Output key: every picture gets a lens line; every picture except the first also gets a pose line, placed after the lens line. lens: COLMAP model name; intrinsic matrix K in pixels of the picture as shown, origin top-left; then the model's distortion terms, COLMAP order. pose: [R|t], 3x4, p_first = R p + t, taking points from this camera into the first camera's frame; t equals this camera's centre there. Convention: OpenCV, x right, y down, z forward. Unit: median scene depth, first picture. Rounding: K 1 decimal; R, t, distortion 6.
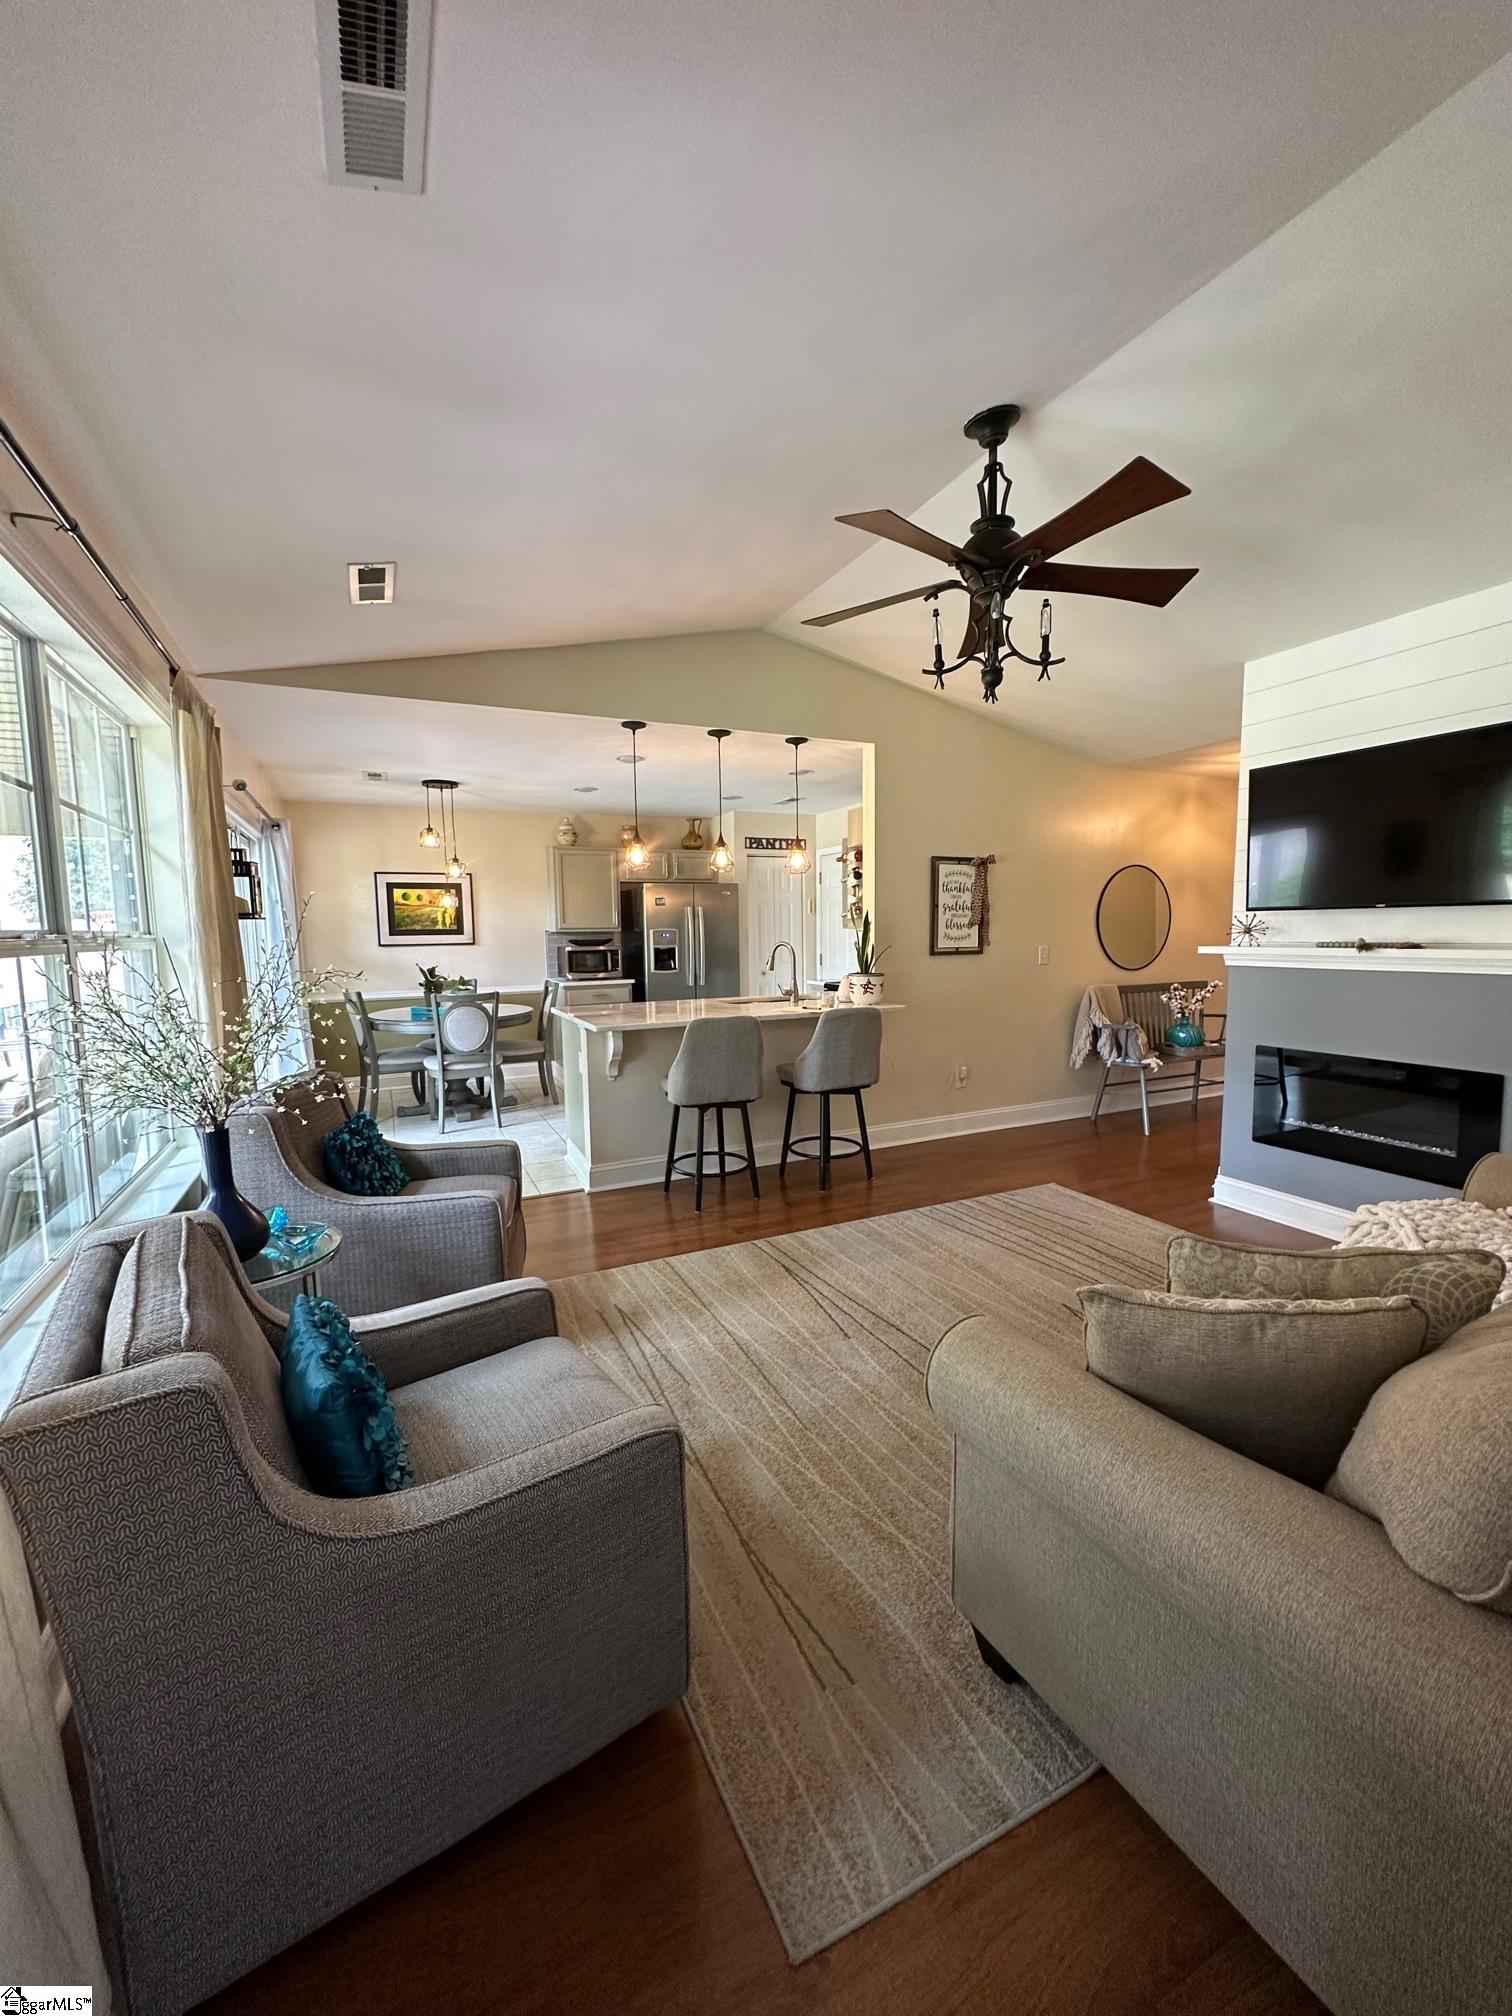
lens RADIAL K [[809.6, 0, 757.1], [0, 809.6, 1001.5], [0, 0, 1]] dist [-0.000848, 0.000179]
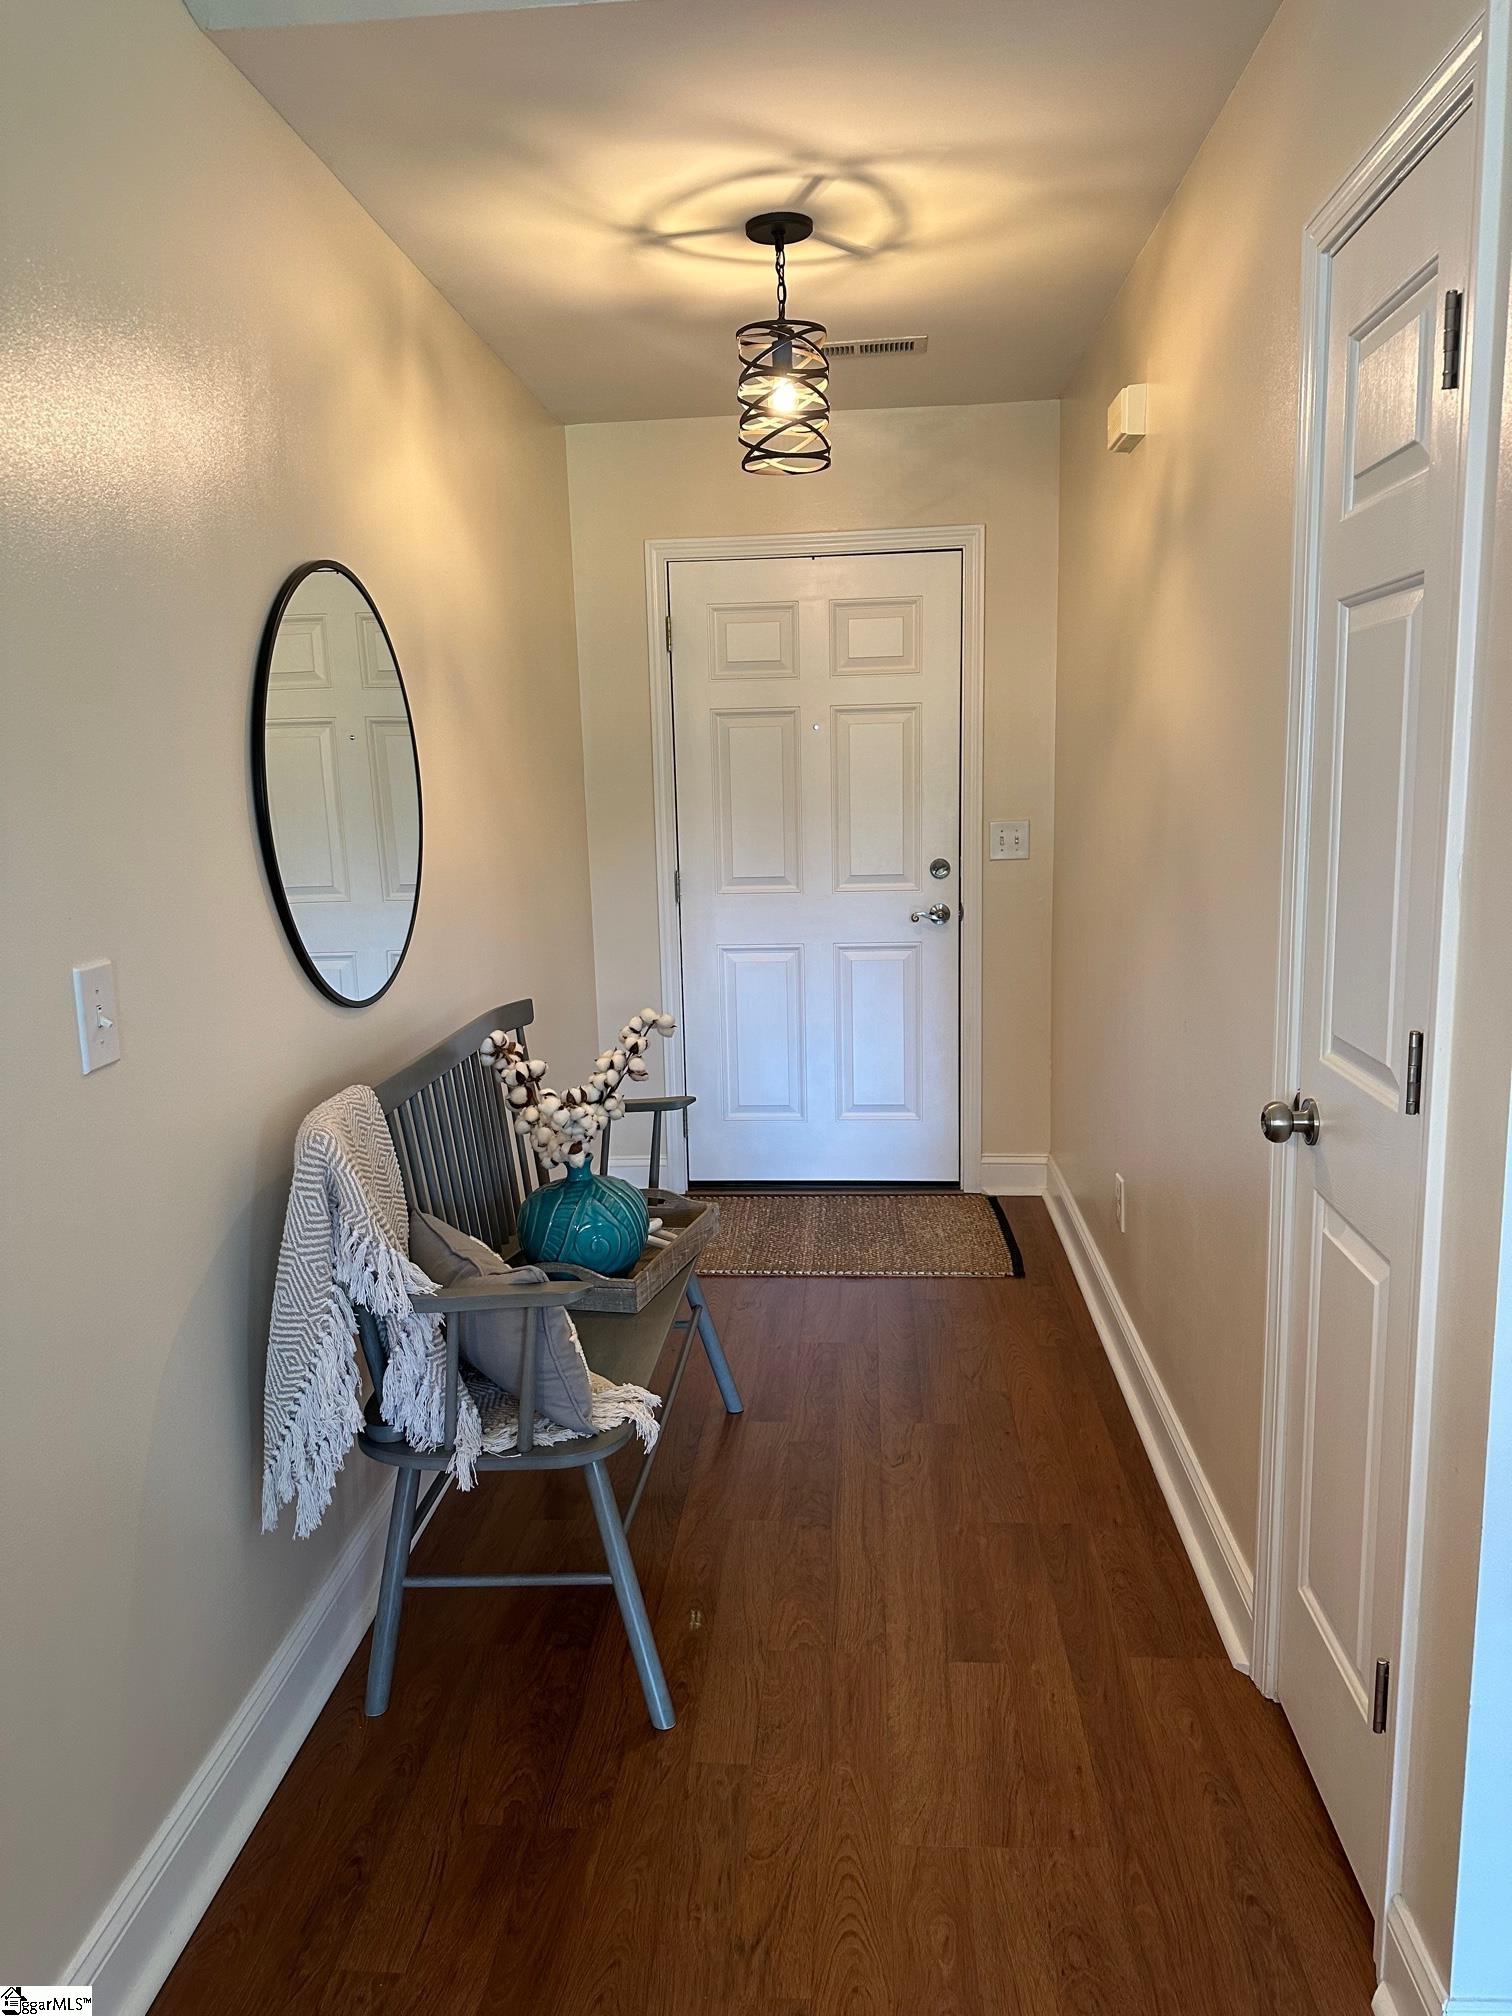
lens RADIAL K [[1419.5, 0, 759.0], [0, 1419.5, 1004.7], [0, 0, 1]] dist [0.076392, -0.090658]
pose [[0.500874, -0.134892, 0.854944, 0.295457], [0.098700, 0.990239, 0.098415, -0.158095], [-0.859874, 0.035090, 0.509299, 1.387883]]
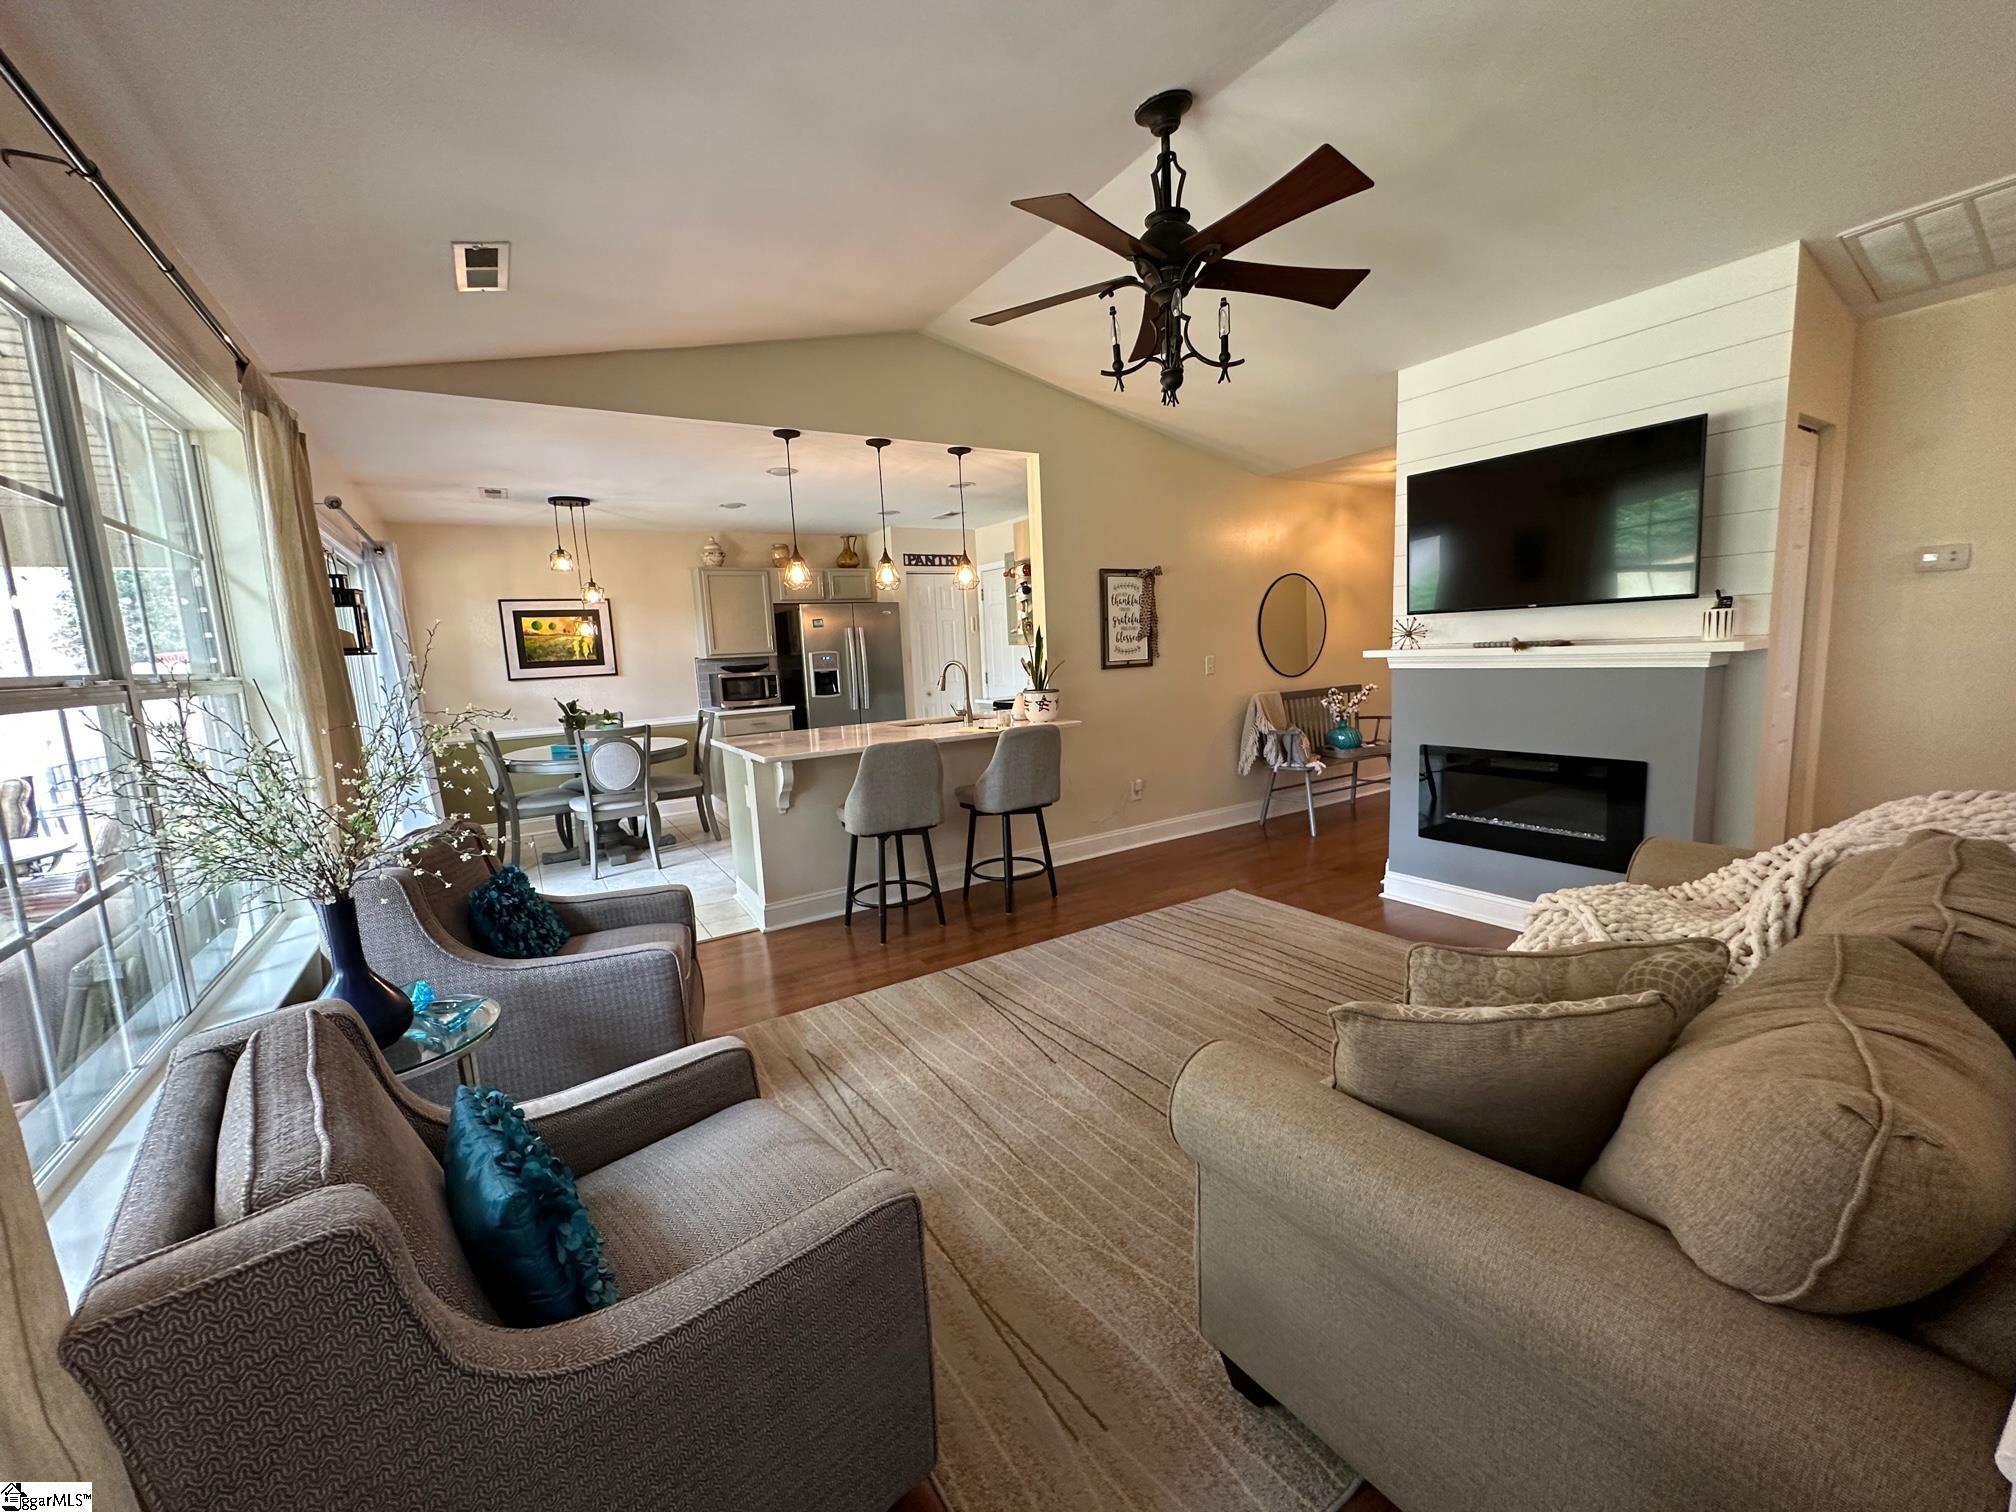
lens RADIAL K [[809.6, 0, 1009.6], [0, 809.6, 748.1], [0, 0, 1]] dist [-0.000848, 0.000179]
pose [[0.992005, -0.047174, 0.117053, -0.035491], [0.043191, 0.998406, 0.036338, -0.002567], [-0.118580, -0.030992, 0.992461, 0.043990]]
